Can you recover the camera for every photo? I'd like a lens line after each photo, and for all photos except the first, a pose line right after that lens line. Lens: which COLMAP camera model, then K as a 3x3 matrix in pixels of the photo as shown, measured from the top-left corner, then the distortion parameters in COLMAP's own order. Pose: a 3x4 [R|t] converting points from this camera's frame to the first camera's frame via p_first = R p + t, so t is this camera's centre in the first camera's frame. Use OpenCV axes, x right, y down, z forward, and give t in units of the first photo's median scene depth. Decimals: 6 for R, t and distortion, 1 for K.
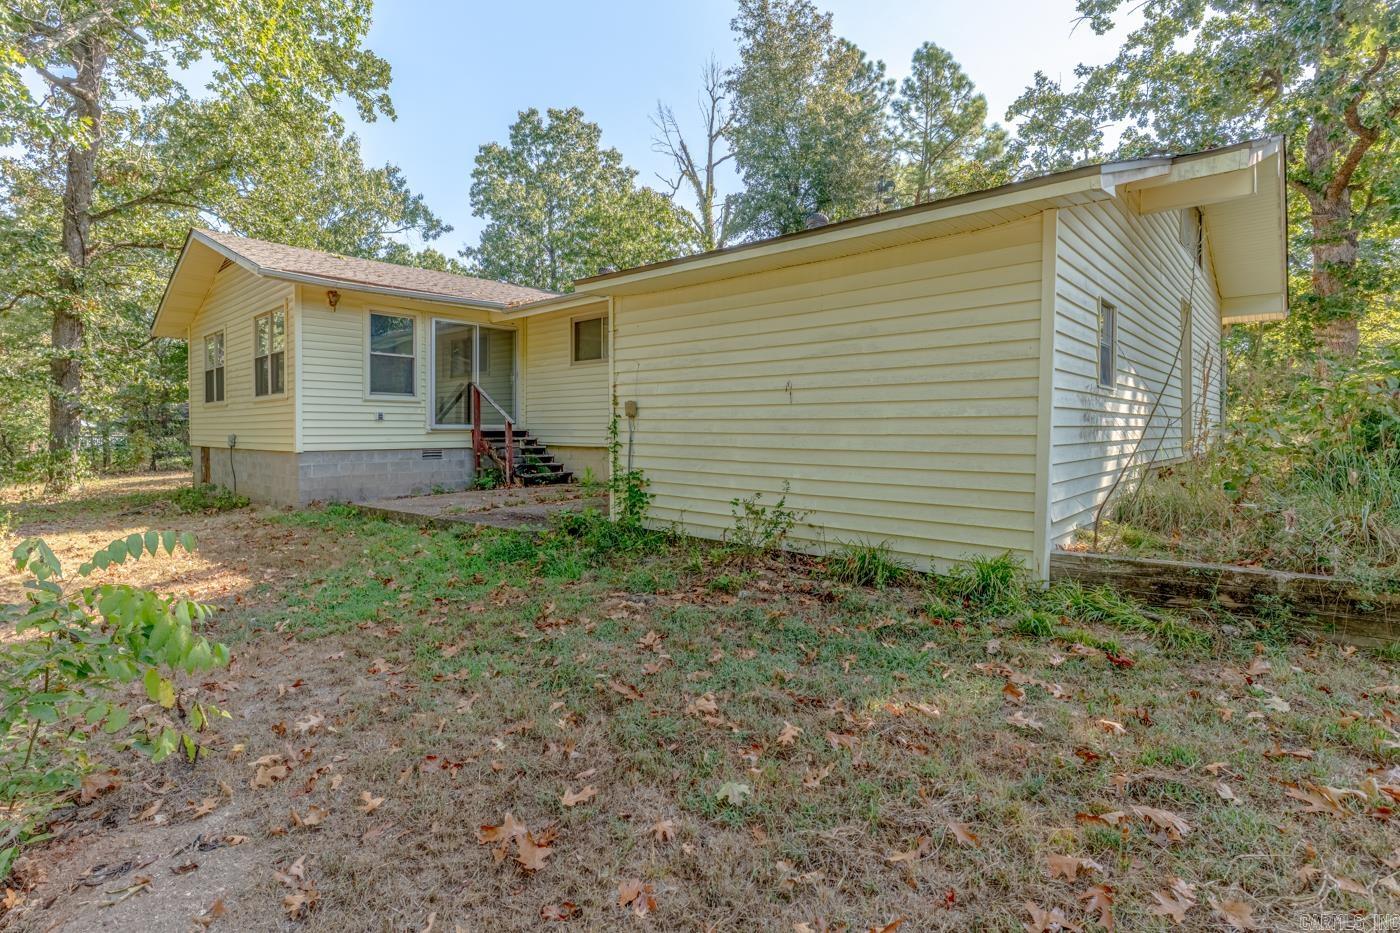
lens RADIAL K [[670.2, 0, 685.5], [0, 670.2, 465.5], [0, 0, 1]] dist [-0.001183, -0.000504]
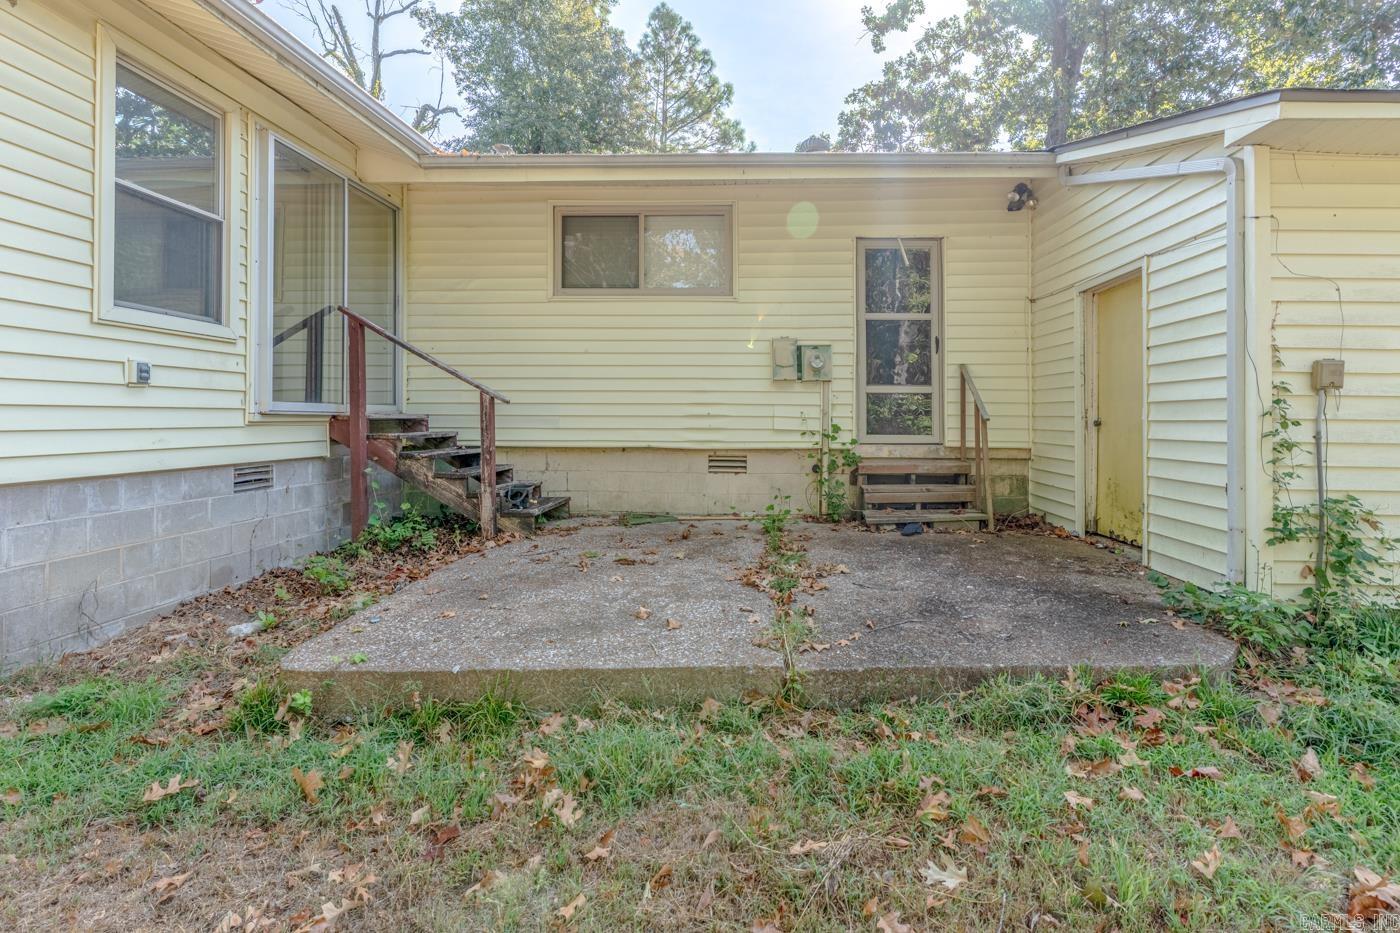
lens RADIAL K [[690.4, 0, 699.9], [0, 690.4, 422.5], [0, 0, 1]] dist [0.002091, 0.000389]
pose [[0.752378, 0.000181, 0.658732, -0.445746], [0.032385, 0.998781, -0.037263, -0.025354], [-0.657936, 0.049369, 0.751454, 0.525686]]
